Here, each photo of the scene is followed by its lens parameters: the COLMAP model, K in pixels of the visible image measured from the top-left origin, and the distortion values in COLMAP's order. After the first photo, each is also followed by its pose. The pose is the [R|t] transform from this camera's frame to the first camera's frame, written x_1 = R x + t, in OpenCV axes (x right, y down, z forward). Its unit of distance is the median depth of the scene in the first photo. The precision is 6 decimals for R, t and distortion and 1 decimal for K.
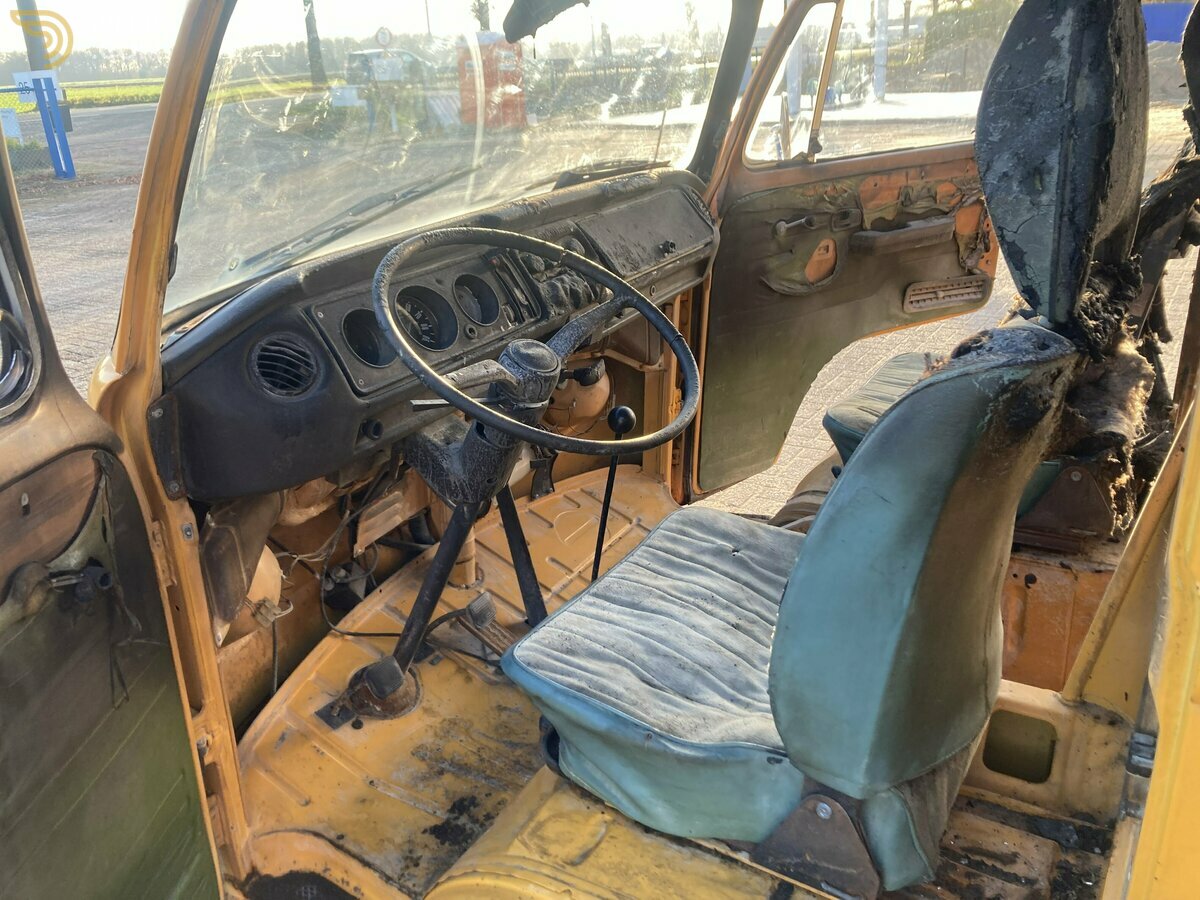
lens RADIAL K [[992.0, 0, 600.0], [0, 992.0, 450.0], [0, 0, 1]] dist [0.007398, -0.000833]
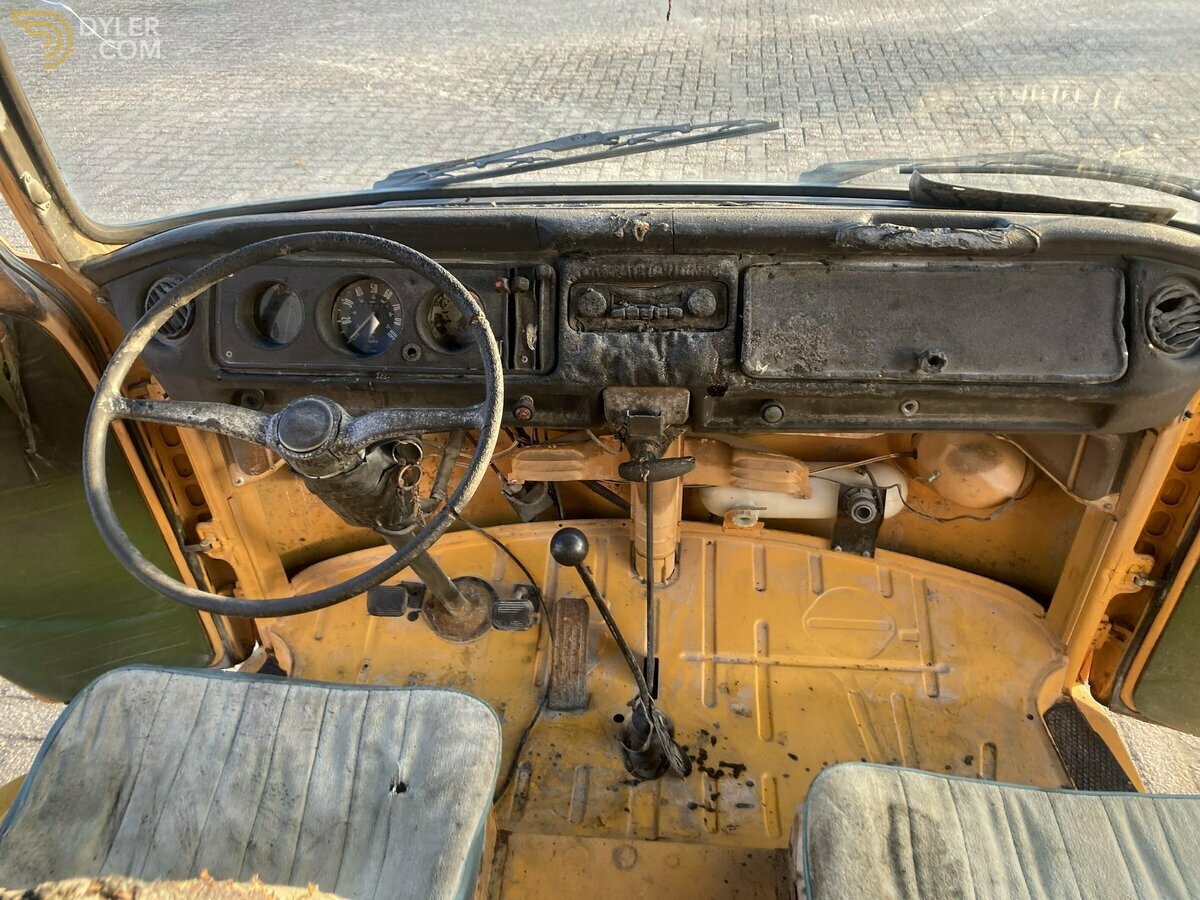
lens RADIAL K [[992.0, 0, 600.0], [0, 992.0, 450.0], [0, 0, 1]] dist [0.007398, -0.000833]
pose [[0.418228, 0.556642, -0.717798, 0.485392], [-0.327407, 0.829491, 0.452493, -0.402817], [0.847284, 0.045767, 0.529165, 0.587281]]
